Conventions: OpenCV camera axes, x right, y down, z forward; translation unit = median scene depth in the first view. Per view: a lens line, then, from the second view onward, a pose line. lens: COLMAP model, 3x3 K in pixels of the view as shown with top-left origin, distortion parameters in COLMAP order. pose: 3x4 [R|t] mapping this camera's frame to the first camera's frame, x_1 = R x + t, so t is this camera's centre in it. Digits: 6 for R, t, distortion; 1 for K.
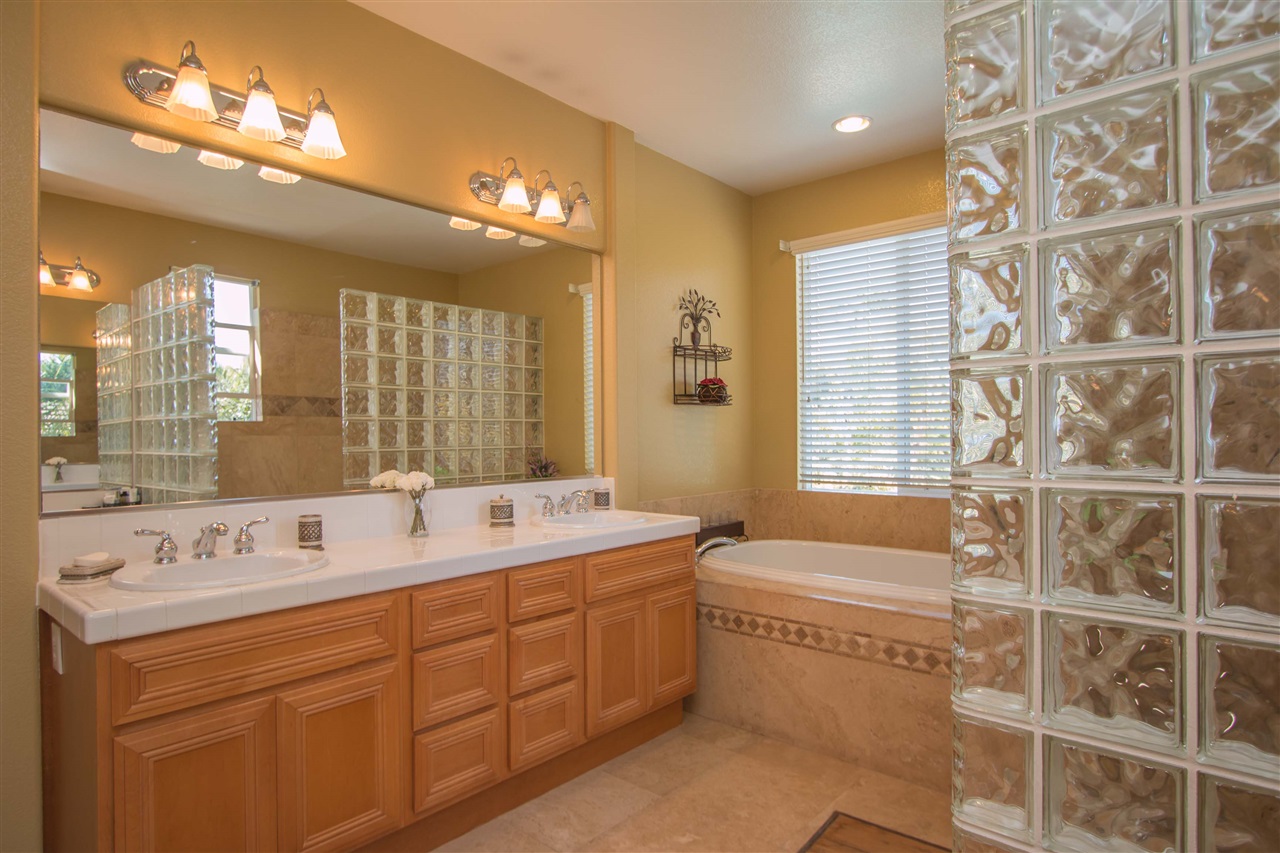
lens RADIAL K [[715.2, 0, 640.0], [0, 715.2, 426.5], [0, 0, 1]] dist [-0.016266, -0.000383]
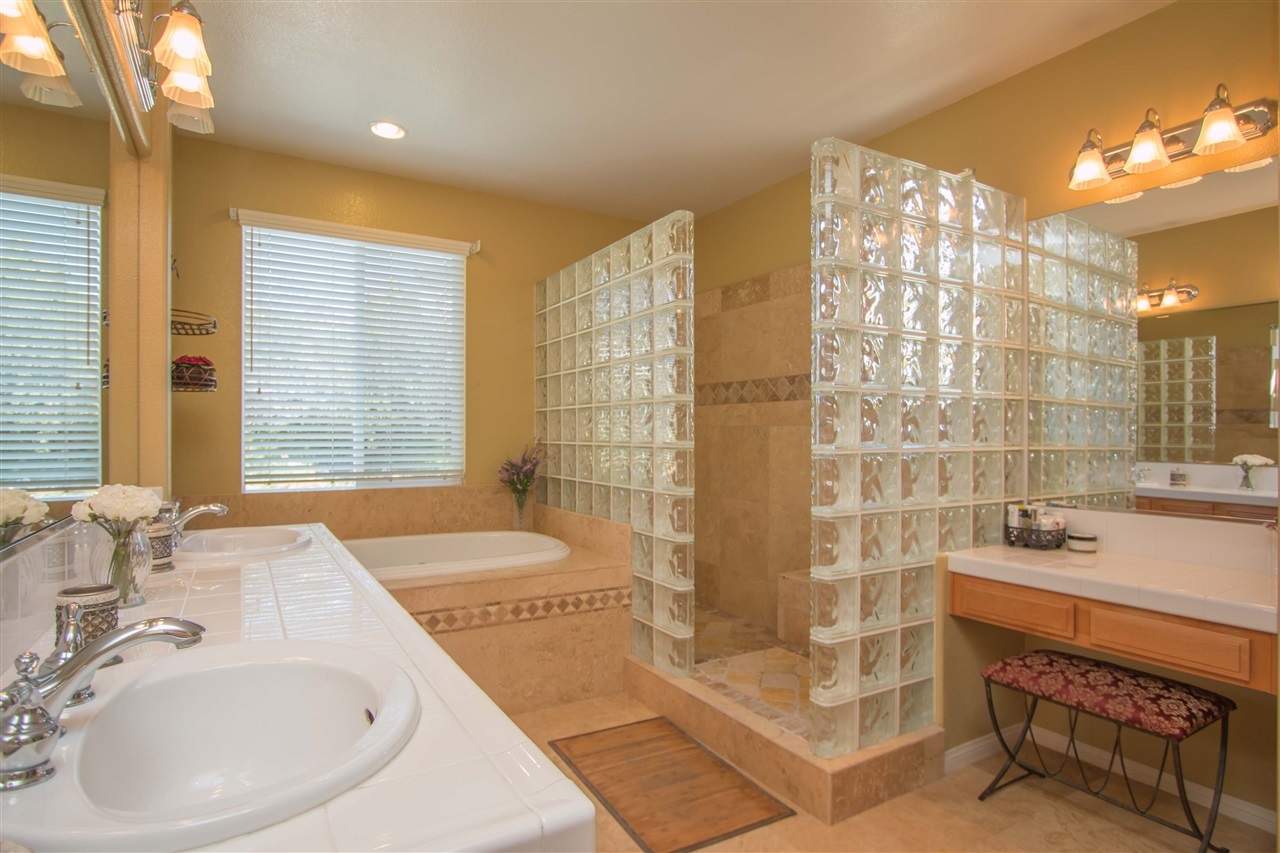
lens RADIAL K [[665.9, 0, 618.5], [0, 665.9, 429.9], [0, 0, 1]] dist [-0.002851, -0.000273]
pose [[0.326653, 0.013243, 0.945052, -0.630393], [-0.010992, 0.999887, -0.010212, 0.021709], [-0.945081, -0.007052, 0.326761, 0.460711]]
